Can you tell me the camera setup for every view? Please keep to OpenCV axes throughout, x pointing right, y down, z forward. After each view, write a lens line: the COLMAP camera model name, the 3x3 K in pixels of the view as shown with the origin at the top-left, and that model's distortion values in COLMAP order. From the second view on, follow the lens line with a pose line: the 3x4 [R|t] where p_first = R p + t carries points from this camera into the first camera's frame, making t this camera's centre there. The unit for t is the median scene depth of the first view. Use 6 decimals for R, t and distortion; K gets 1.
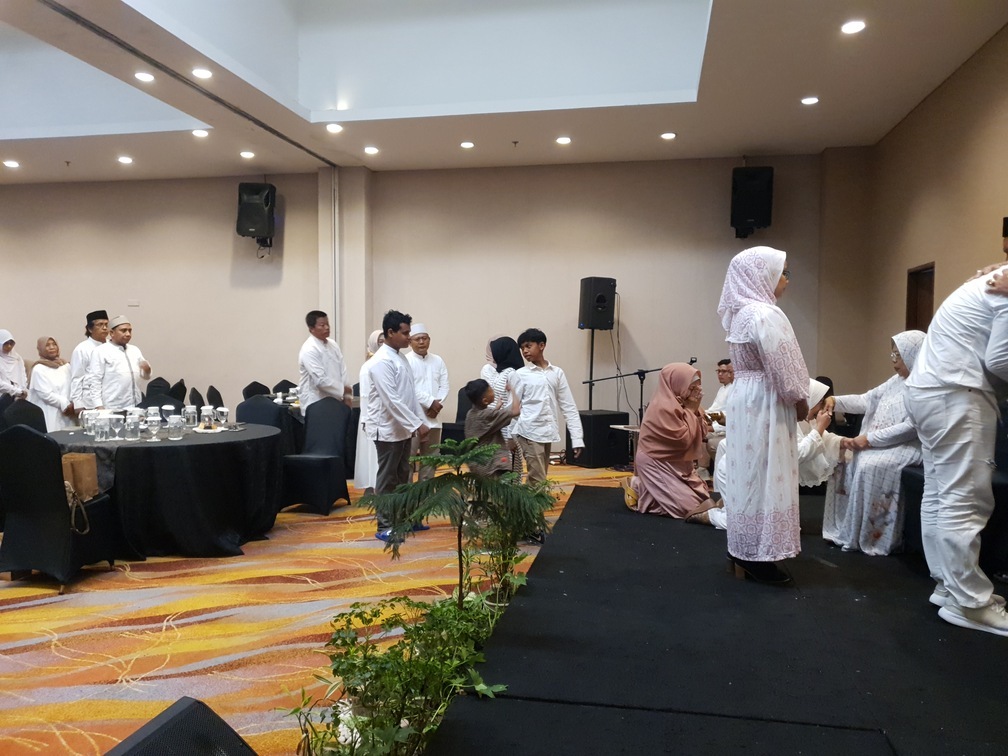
lens RADIAL K [[788.9, 0, 496.0], [0, 788.9, 381.9], [0, 0, 1]] dist [0.012599, 0.003205]
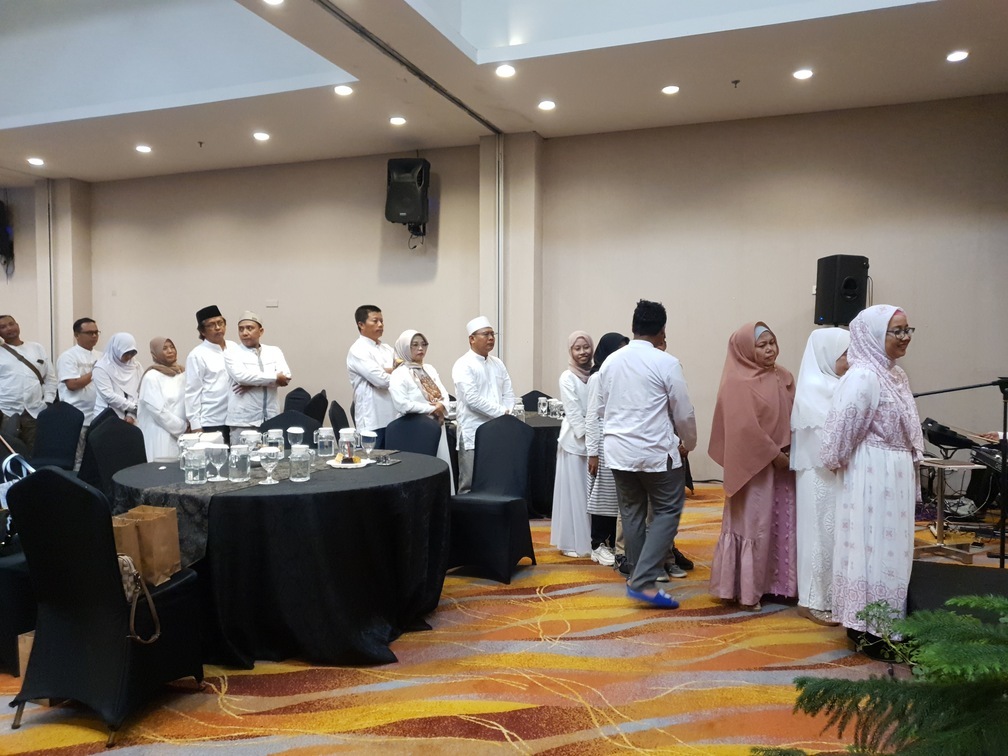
lens RADIAL K [[802.1, 0, 500.7], [0, 802.1, 379.6], [0, 0, 1]] dist [0.059326, -0.011125]
pose [[0.985385, -0.000400, -0.170341, -0.097577], [-0.002336, 0.999871, -0.015862, -0.002262], [0.170325, 0.016028, 0.985258, 0.284976]]
